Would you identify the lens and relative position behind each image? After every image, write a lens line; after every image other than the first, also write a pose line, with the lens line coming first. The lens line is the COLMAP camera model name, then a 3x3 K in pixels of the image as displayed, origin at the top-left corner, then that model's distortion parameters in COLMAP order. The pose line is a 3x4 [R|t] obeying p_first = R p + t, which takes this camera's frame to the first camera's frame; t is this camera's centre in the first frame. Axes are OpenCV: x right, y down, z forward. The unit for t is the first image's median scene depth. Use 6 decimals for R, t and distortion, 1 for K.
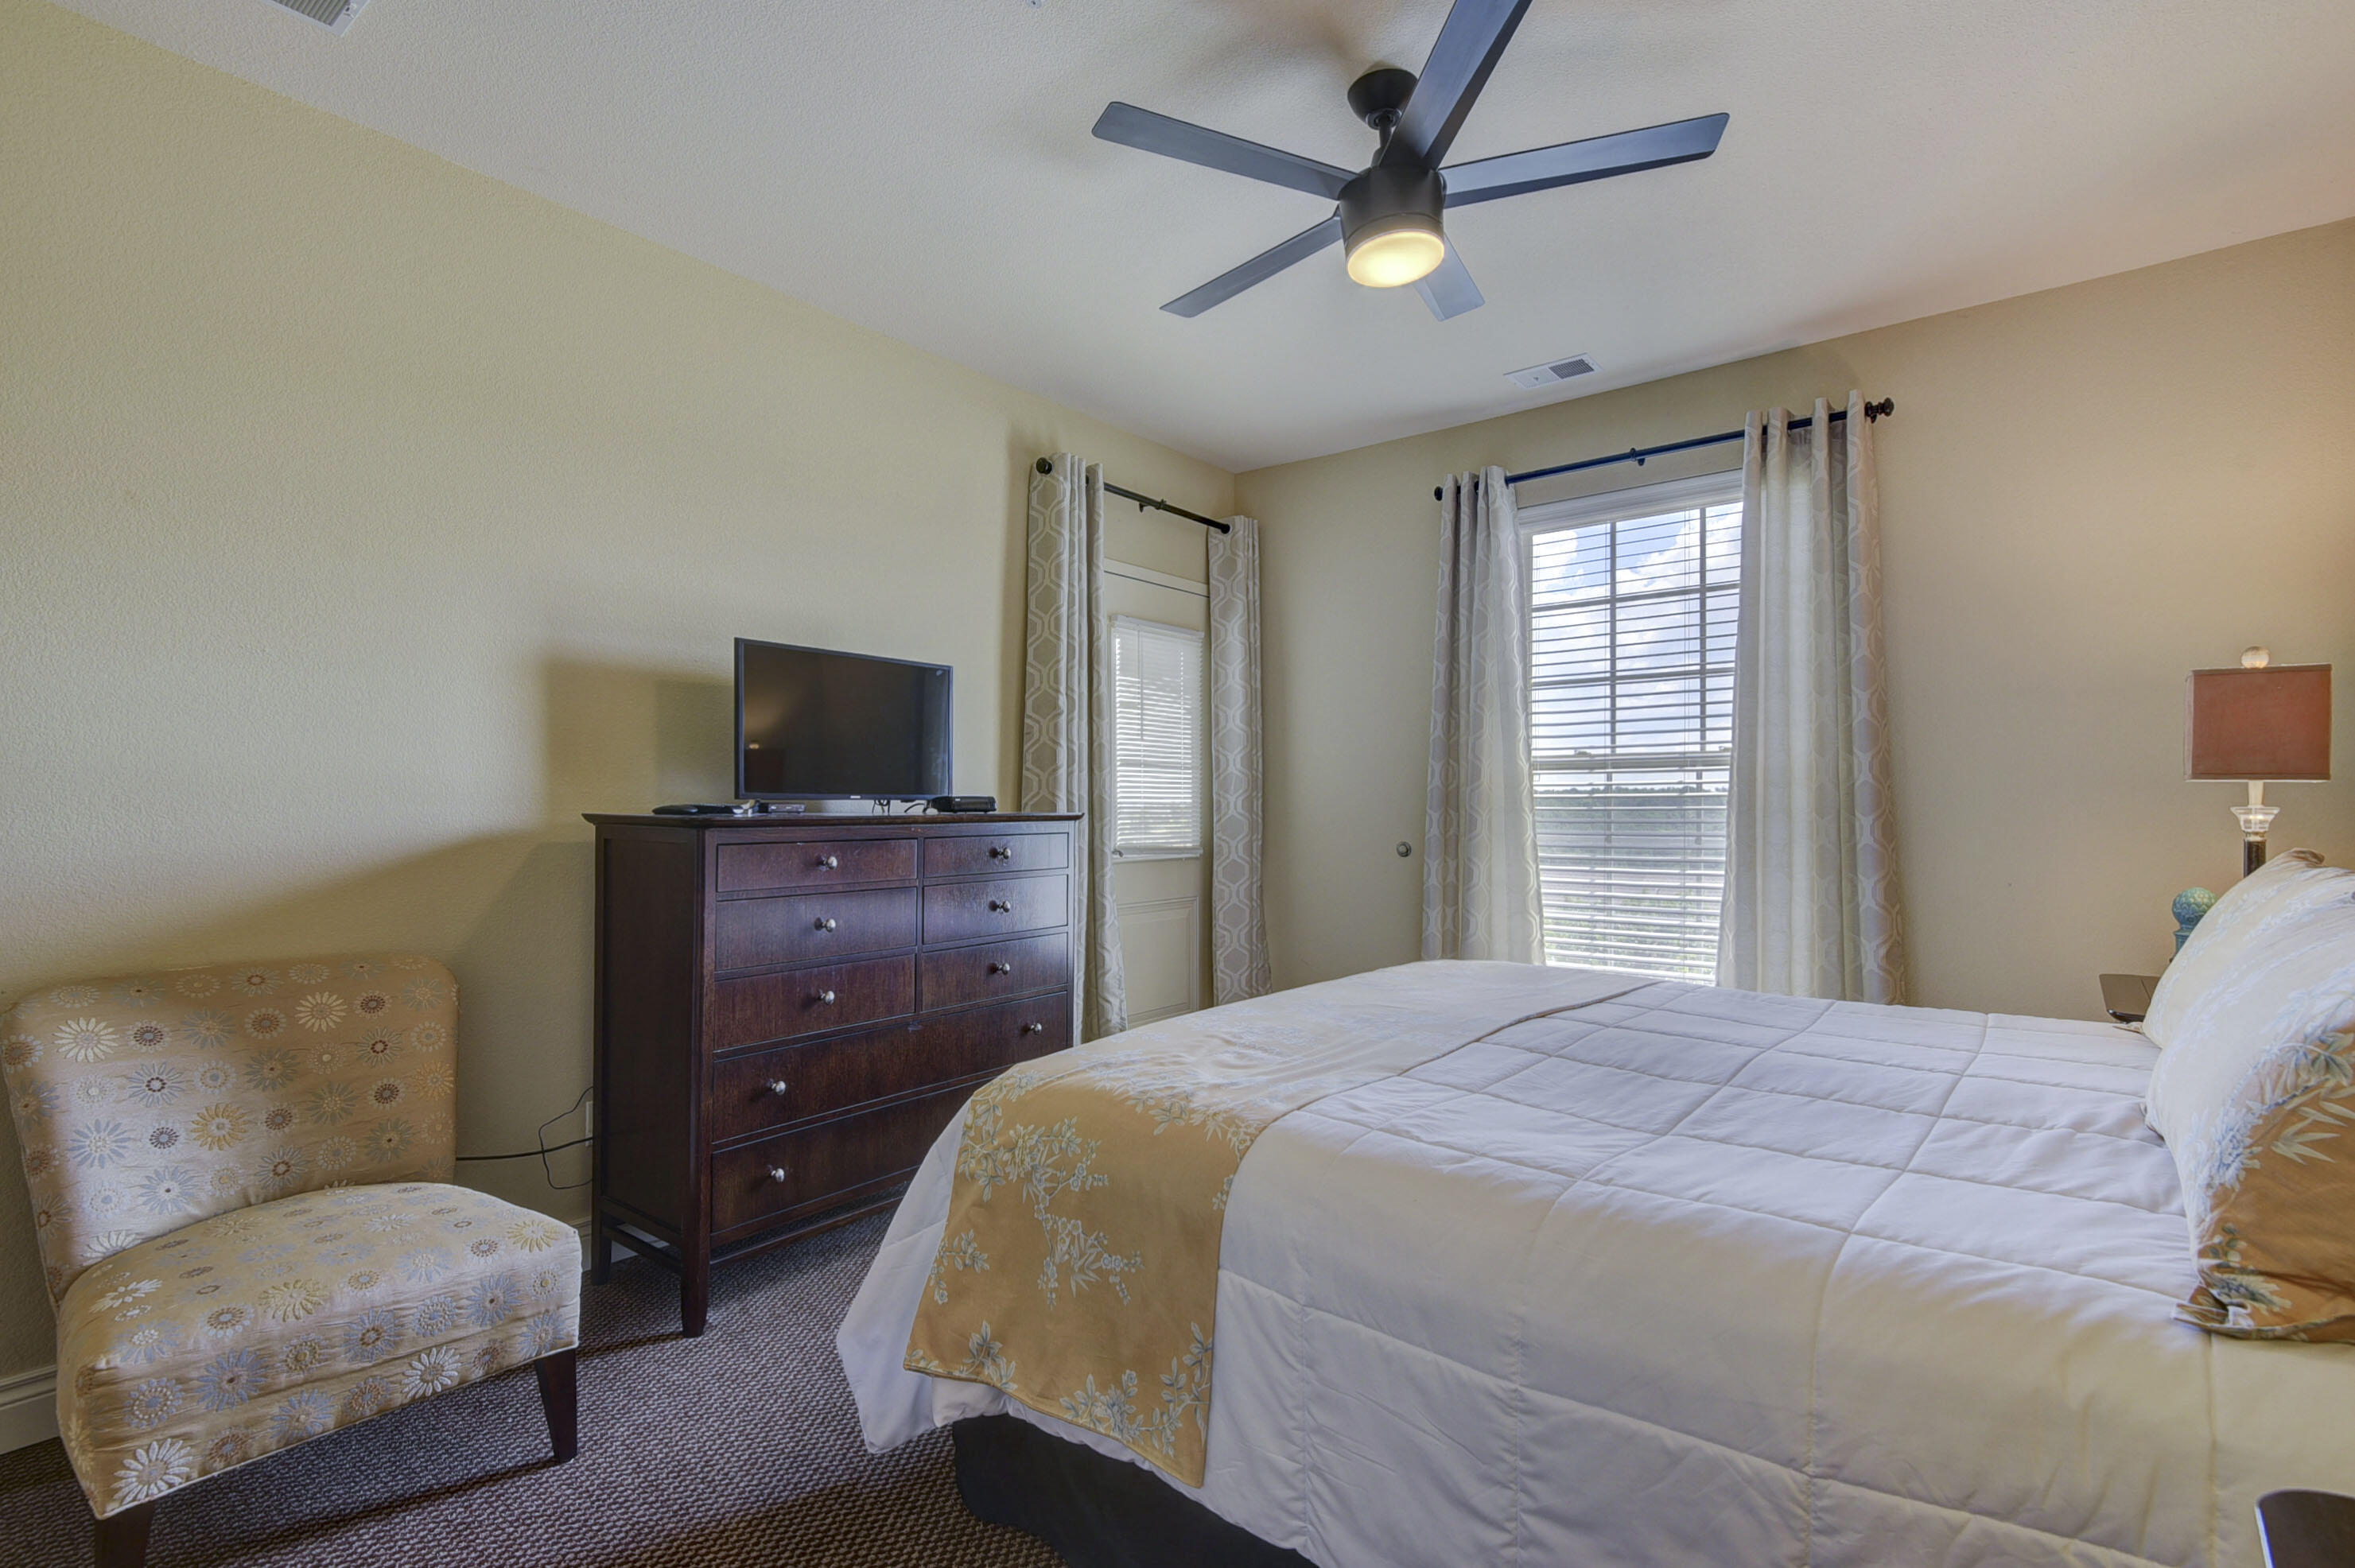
lens RADIAL K [[1120.4, 0, 1204.7], [0, 1120.4, 794.5], [0, 0, 1]] dist [0.000551, -0.006334]
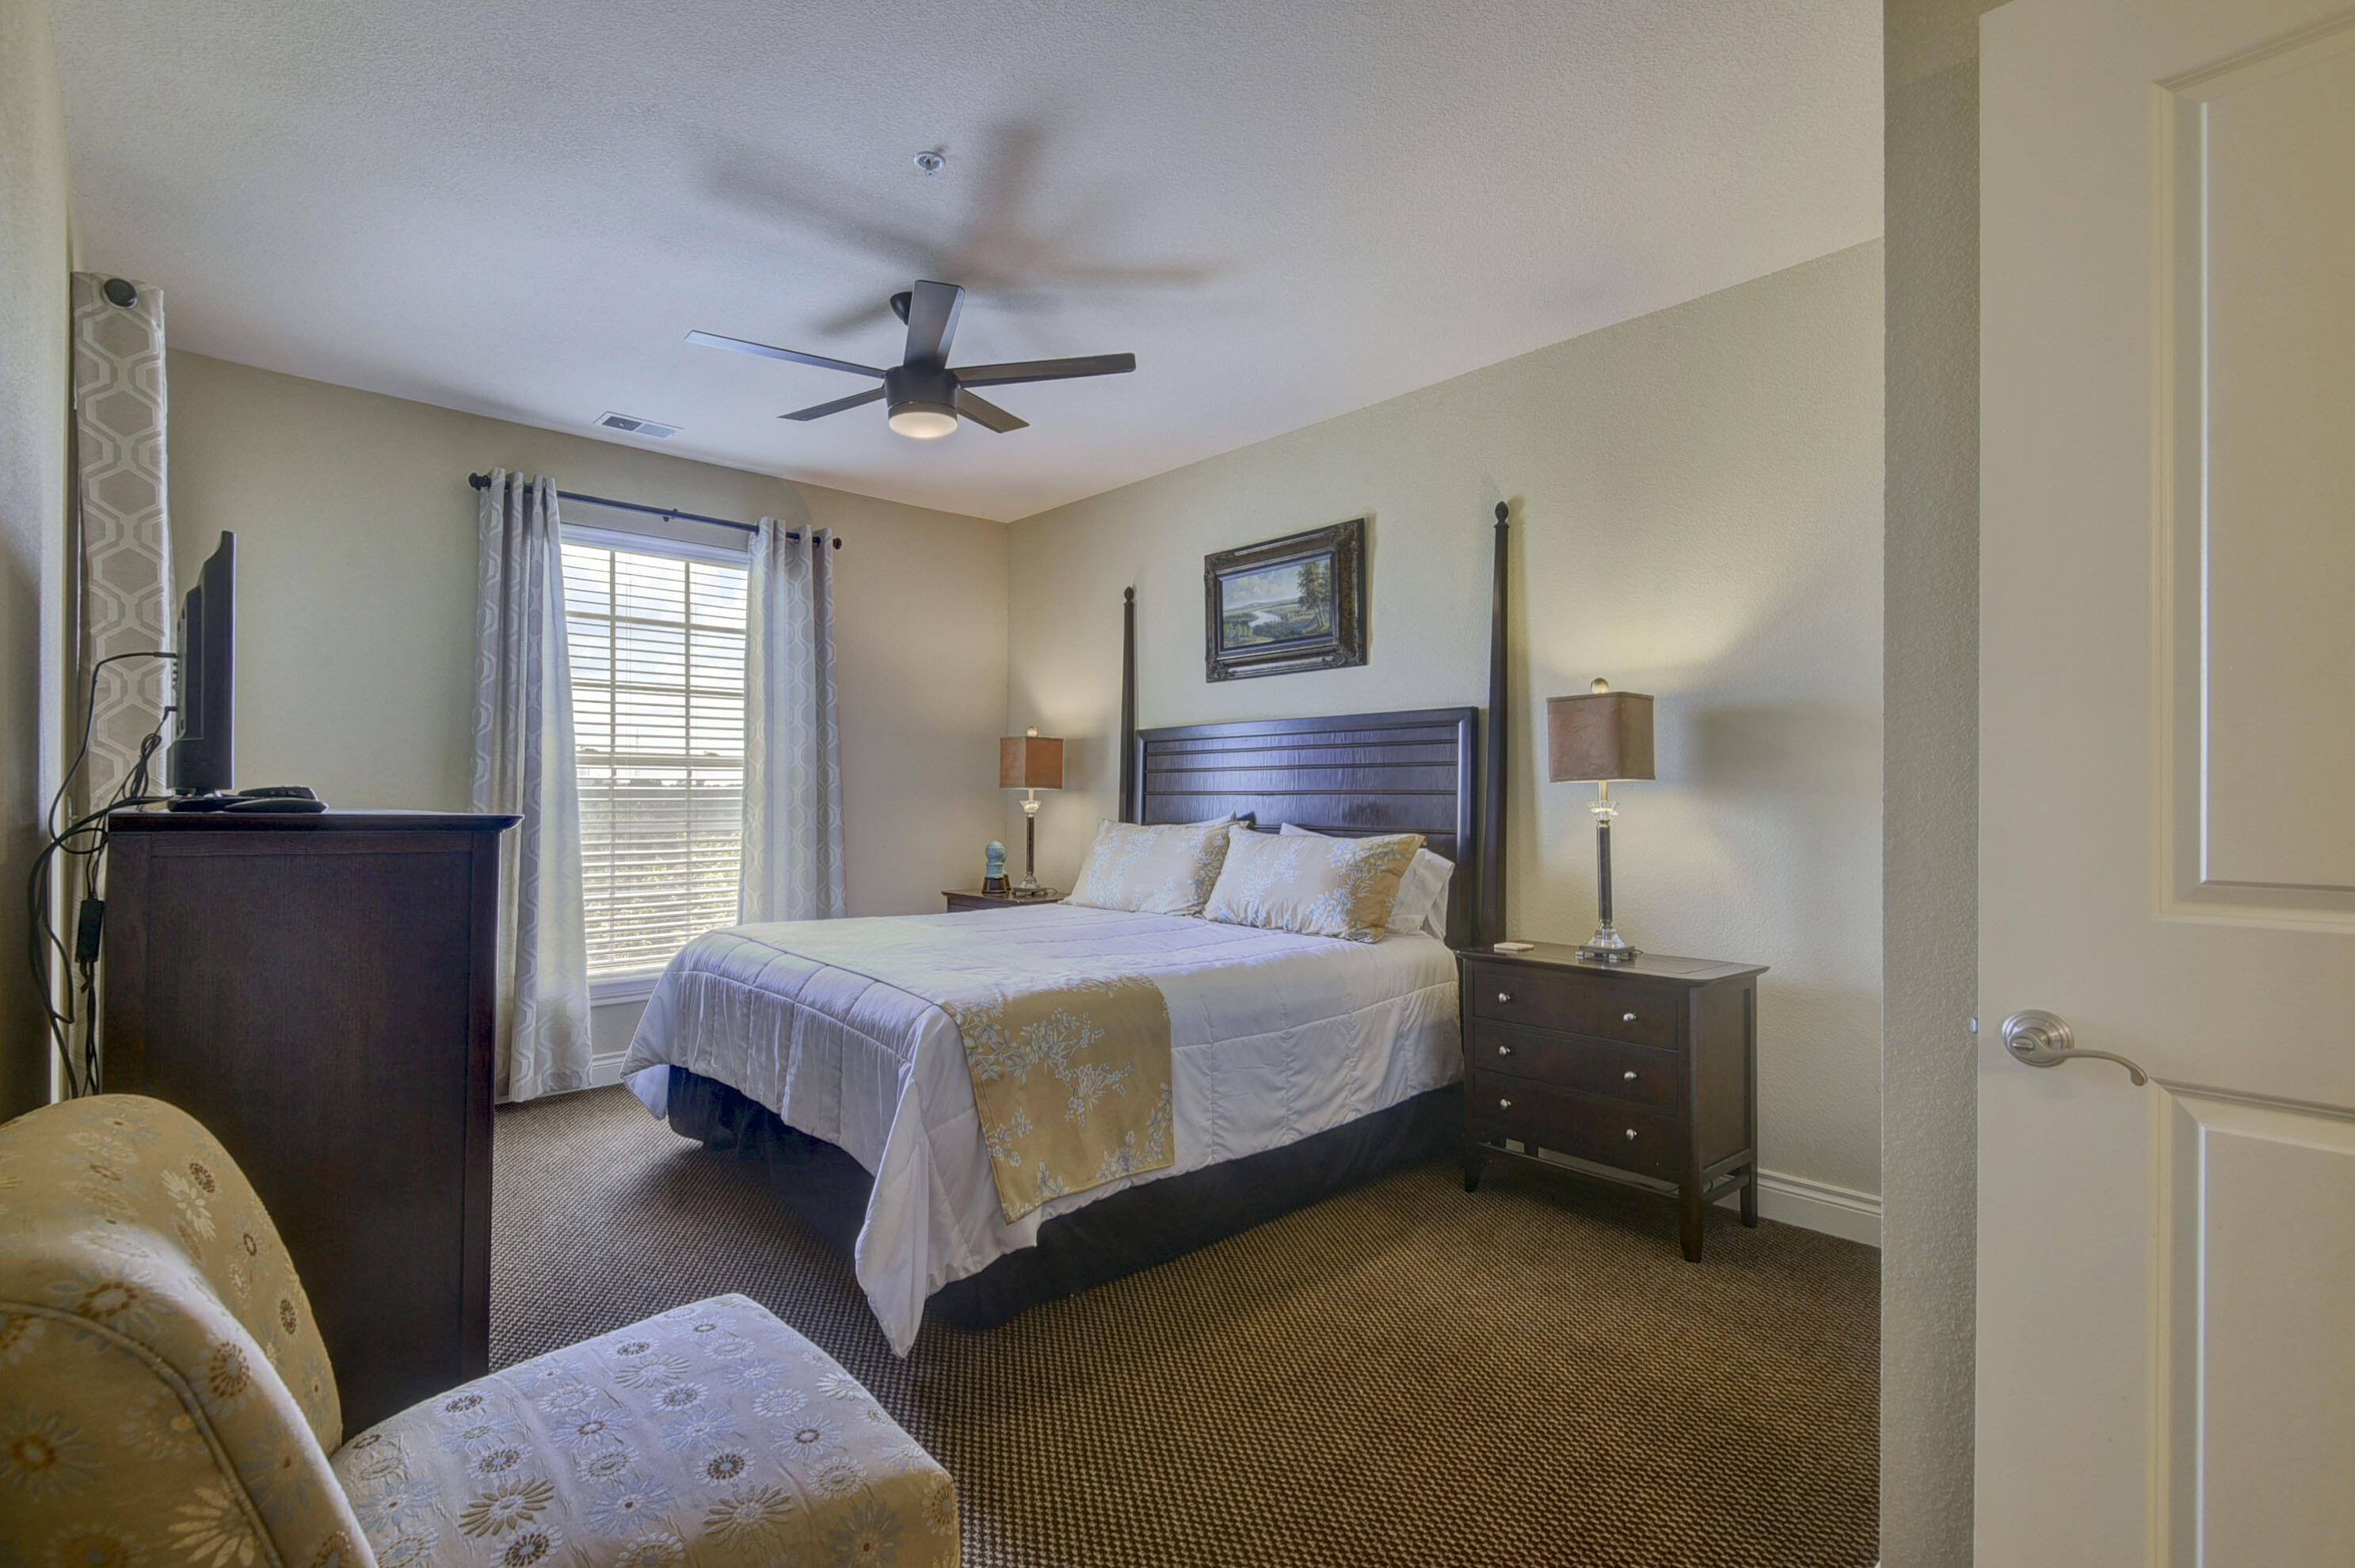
lens RADIAL K [[1036.0, 0, 1145.9], [0, 1036.0, 782.1], [0, 0, 1]] dist [0.000065, -0.011363]
pose [[0.165987, 0.016506, 0.985990, -0.681508], [-0.018232, 0.999740, -0.013667, -0.000167], [-0.985959, -0.015708, 0.166245, 0.299695]]
